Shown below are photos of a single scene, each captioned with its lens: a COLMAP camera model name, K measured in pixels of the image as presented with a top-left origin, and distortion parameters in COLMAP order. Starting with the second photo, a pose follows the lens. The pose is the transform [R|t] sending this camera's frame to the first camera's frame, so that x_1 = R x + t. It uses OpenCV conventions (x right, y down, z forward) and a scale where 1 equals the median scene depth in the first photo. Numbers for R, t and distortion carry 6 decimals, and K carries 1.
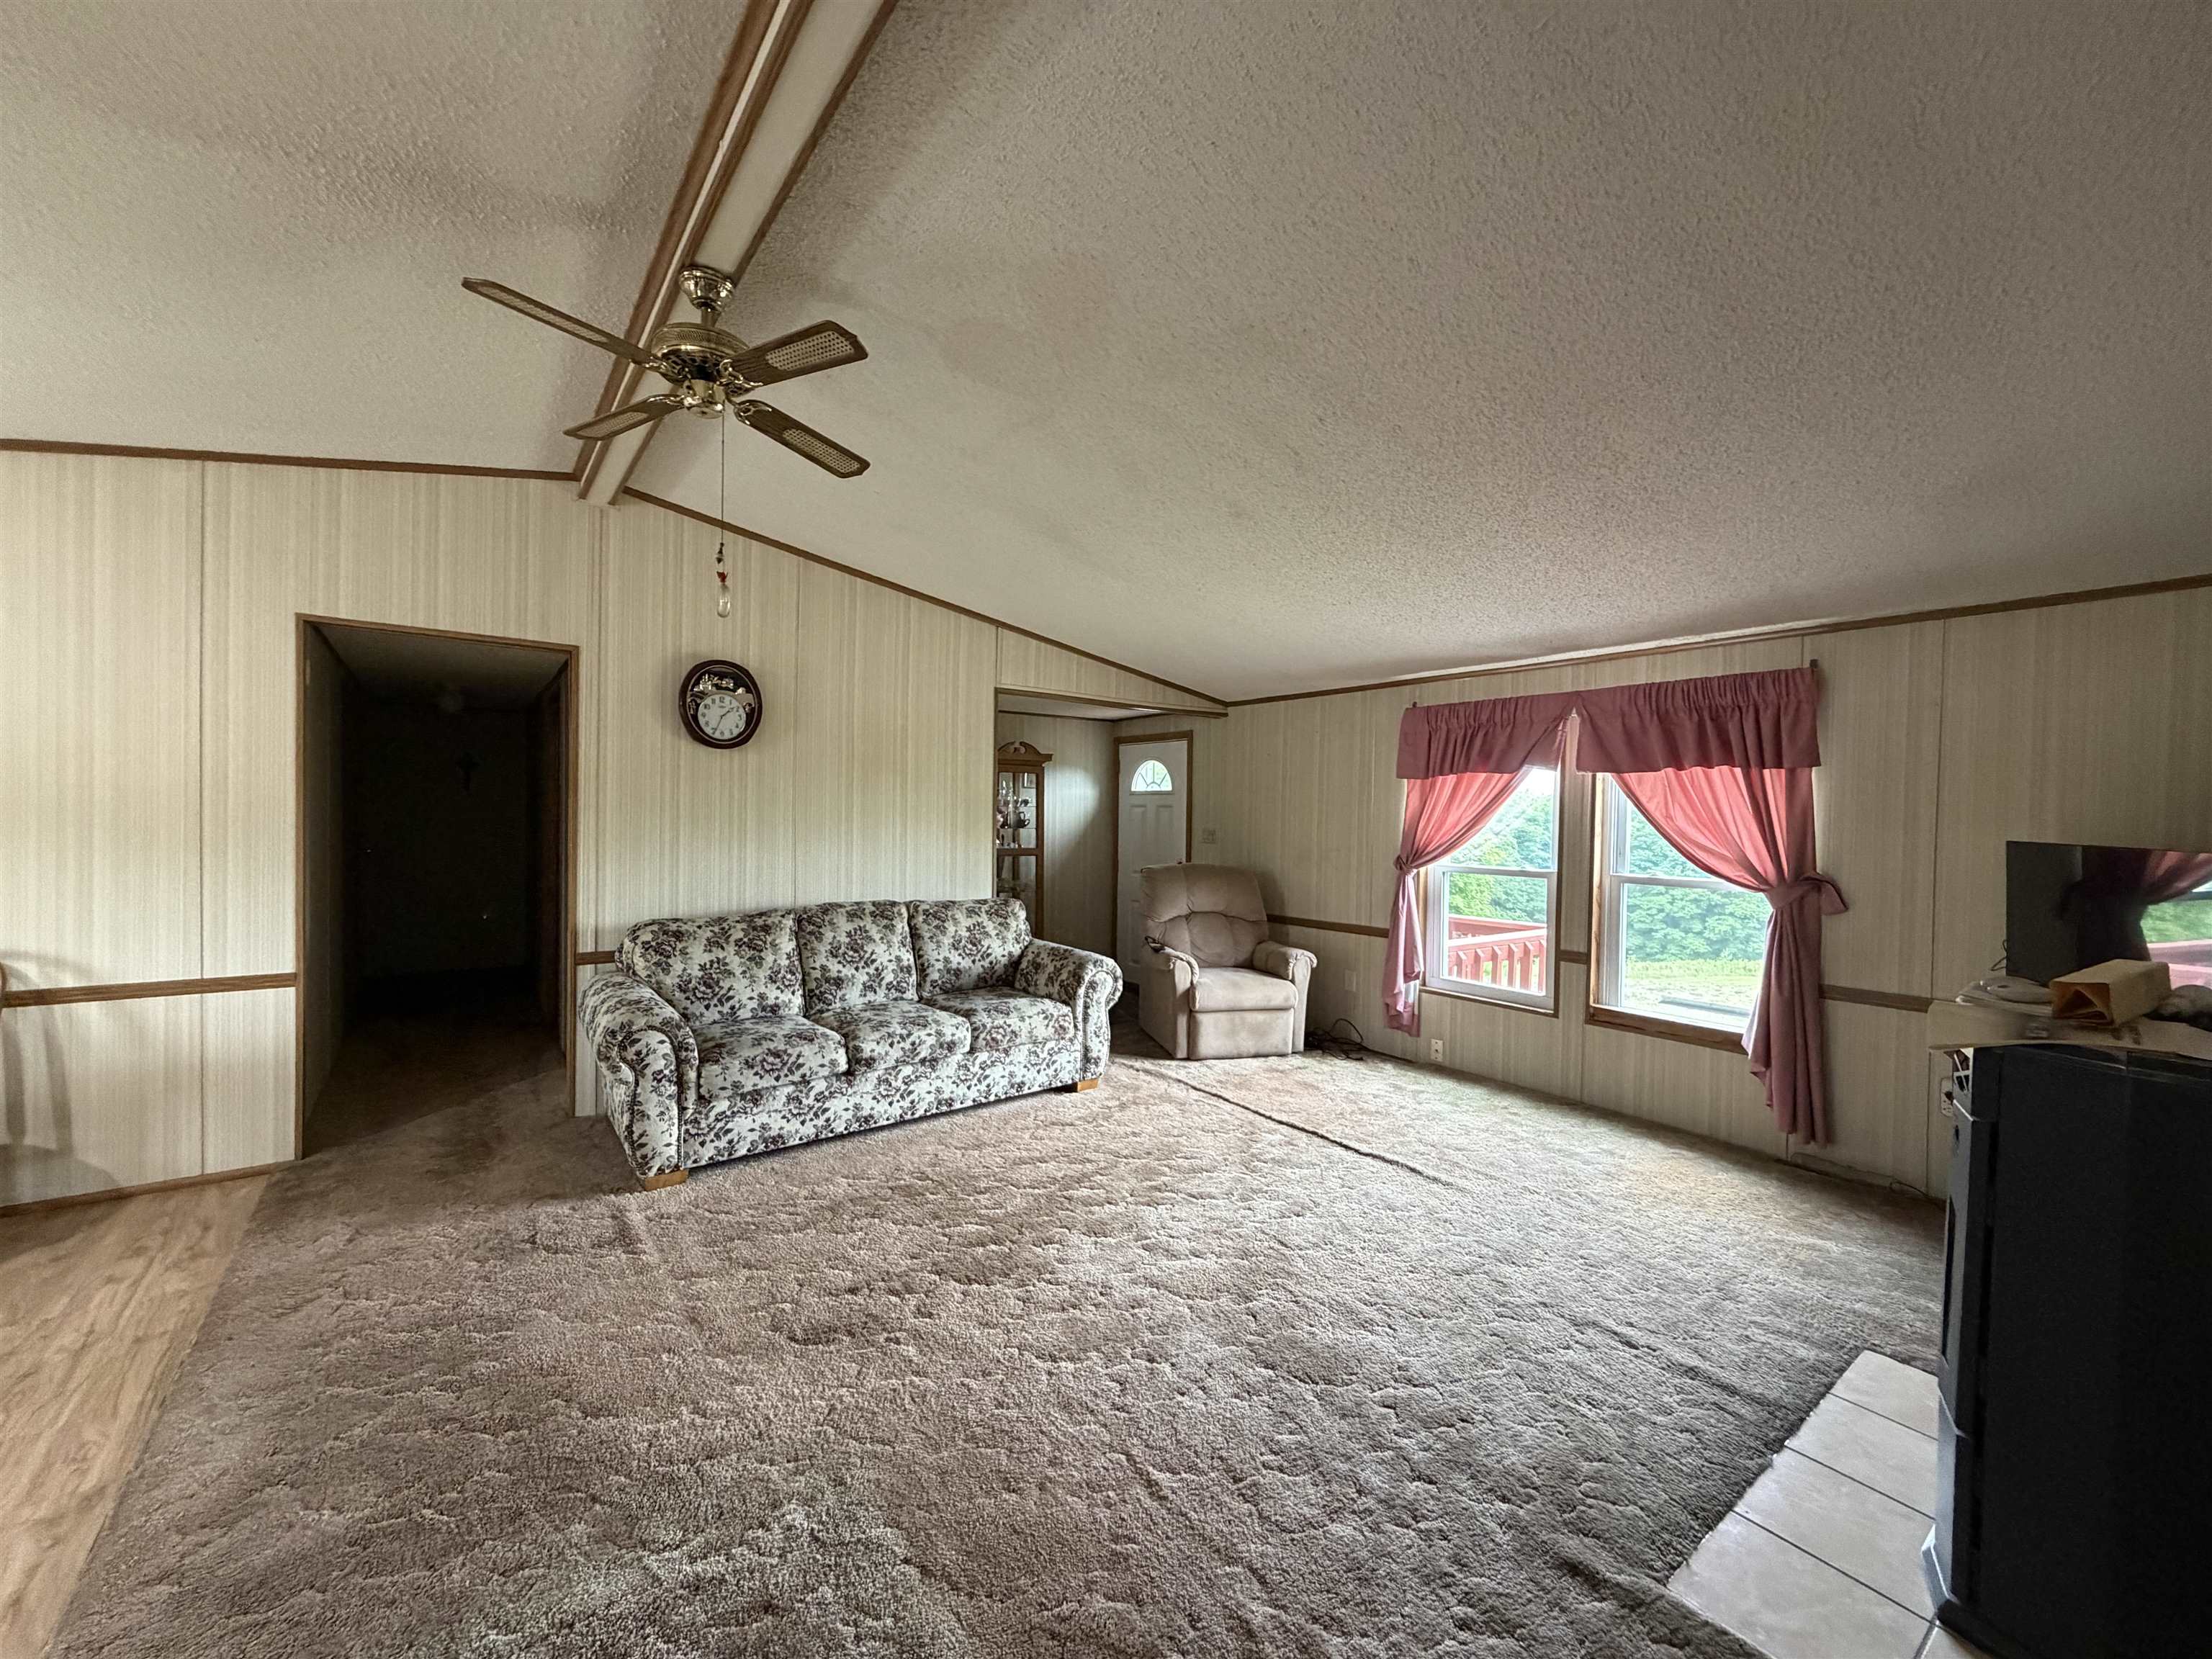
lens RADIAL K [[880.8, 0, 1098.9], [0, 880.8, 830.4], [0, 0, 1]] dist [0.000610, 0.000154]
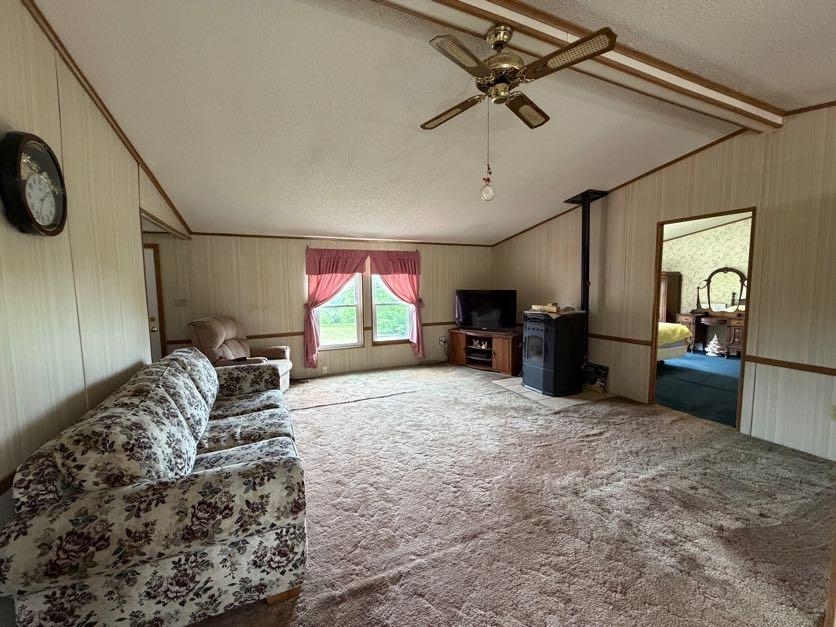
lens RADIAL K [[332.9, 0, 415.3], [0, 332.9, 313.8], [0, 0, 1]] dist [0.000610, 0.000154]
pose [[0.218190, -0.101053, 0.970660, -0.681487], [0.034131, 0.994806, 0.095895, -0.031327], [-0.975309, 0.012207, 0.220506, 0.539469]]
